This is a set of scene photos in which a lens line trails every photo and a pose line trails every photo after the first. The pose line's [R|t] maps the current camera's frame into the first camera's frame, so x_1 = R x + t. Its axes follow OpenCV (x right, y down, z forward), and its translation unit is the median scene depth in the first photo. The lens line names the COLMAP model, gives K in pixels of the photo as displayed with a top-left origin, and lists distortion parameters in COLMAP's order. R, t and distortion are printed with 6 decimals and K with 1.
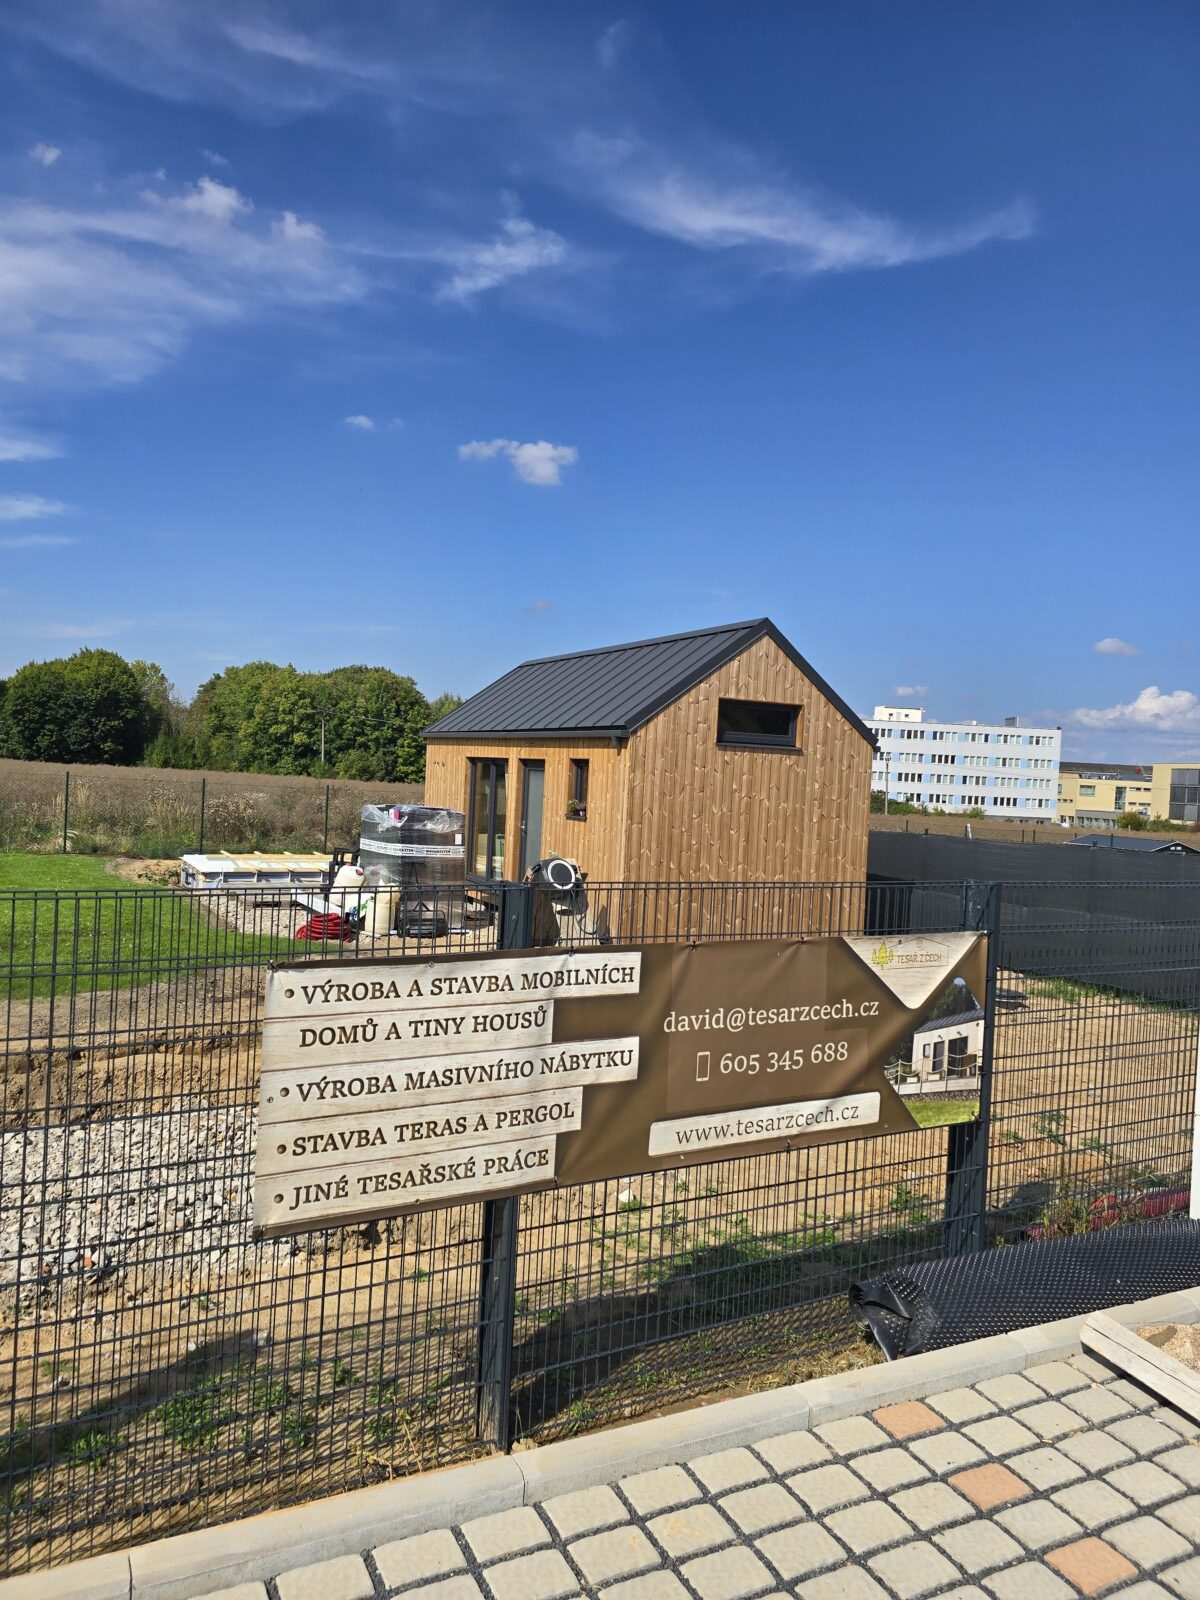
lens RADIAL K [[1093.5, 0, 600.0], [0, 1093.5, 800.0], [0, 0, 1]] dist [0.042491, -0.035375]
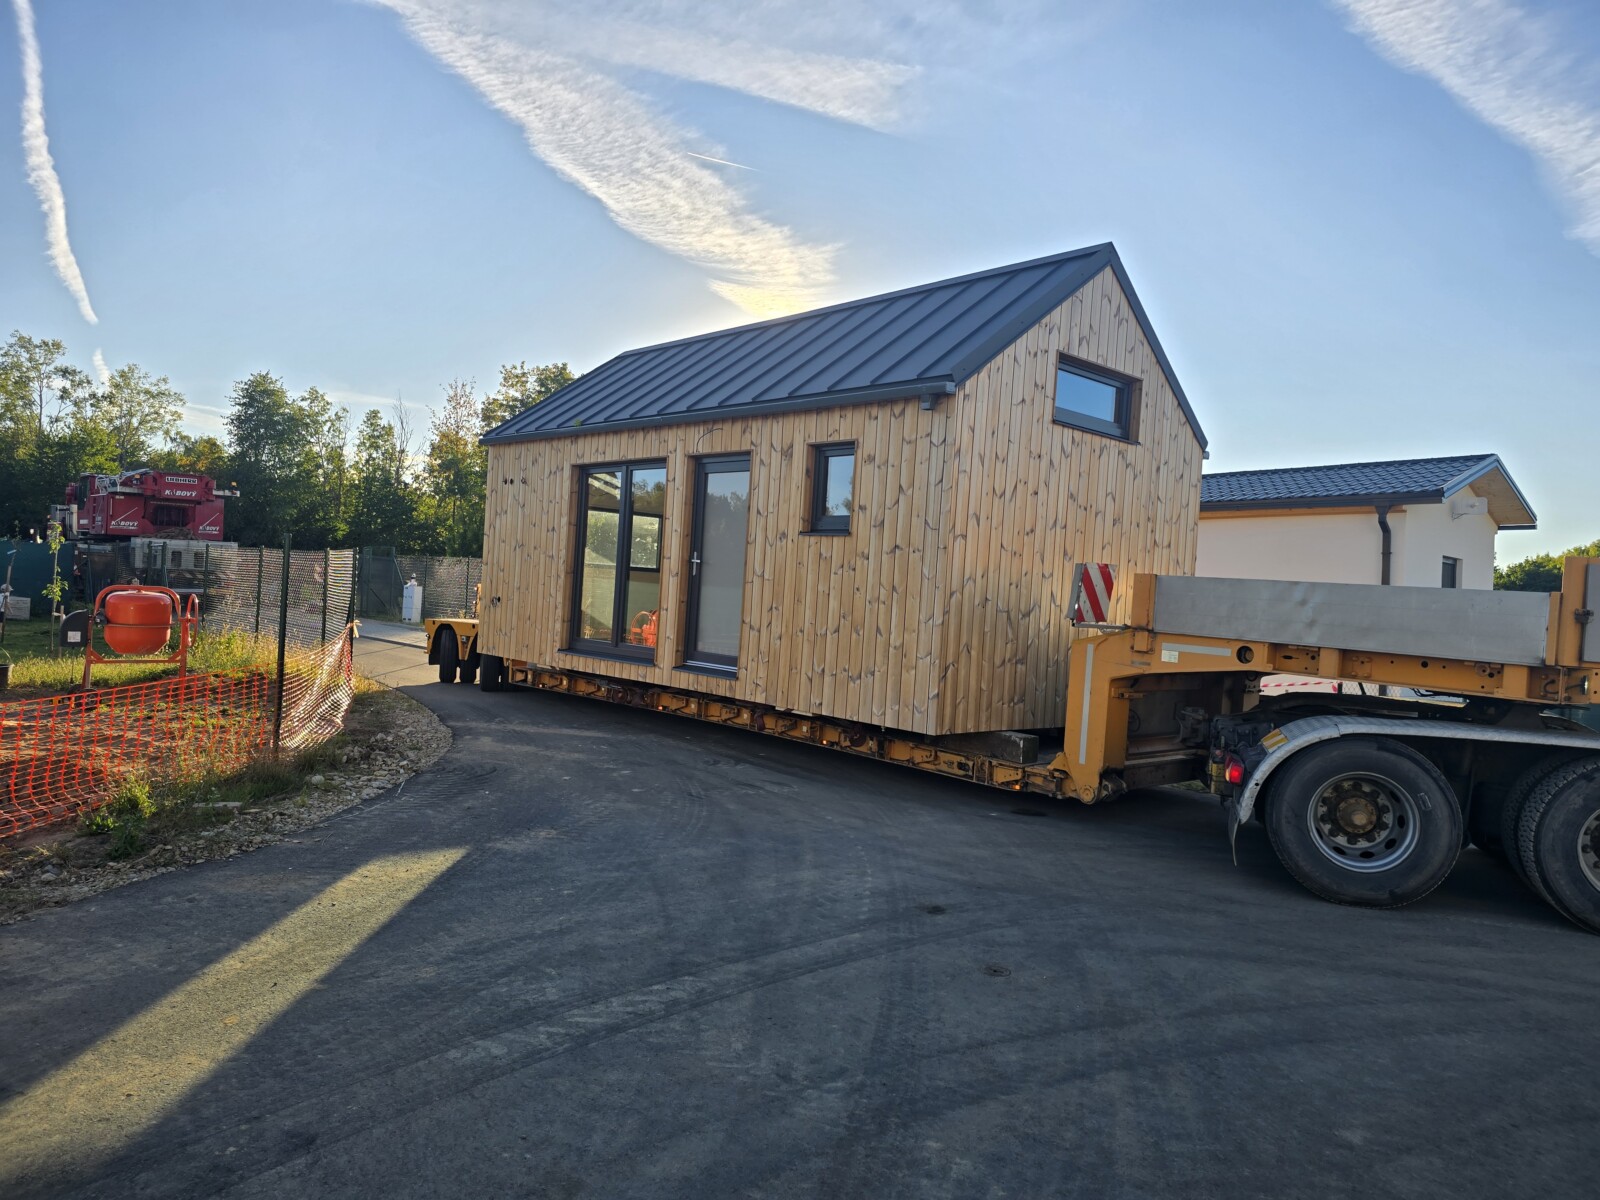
lens RADIAL K [[1093.5, 0, 828.7], [0, 1093.5, 604.0], [0, 0, 1]] dist [0.042491, -0.035375]
pose [[0.964394, 0.011158, 0.264236, -0.134630], [-0.011850, 0.999929, 0.001024, 0.040304], [-0.264206, -0.004118, 0.964458, 0.269014]]
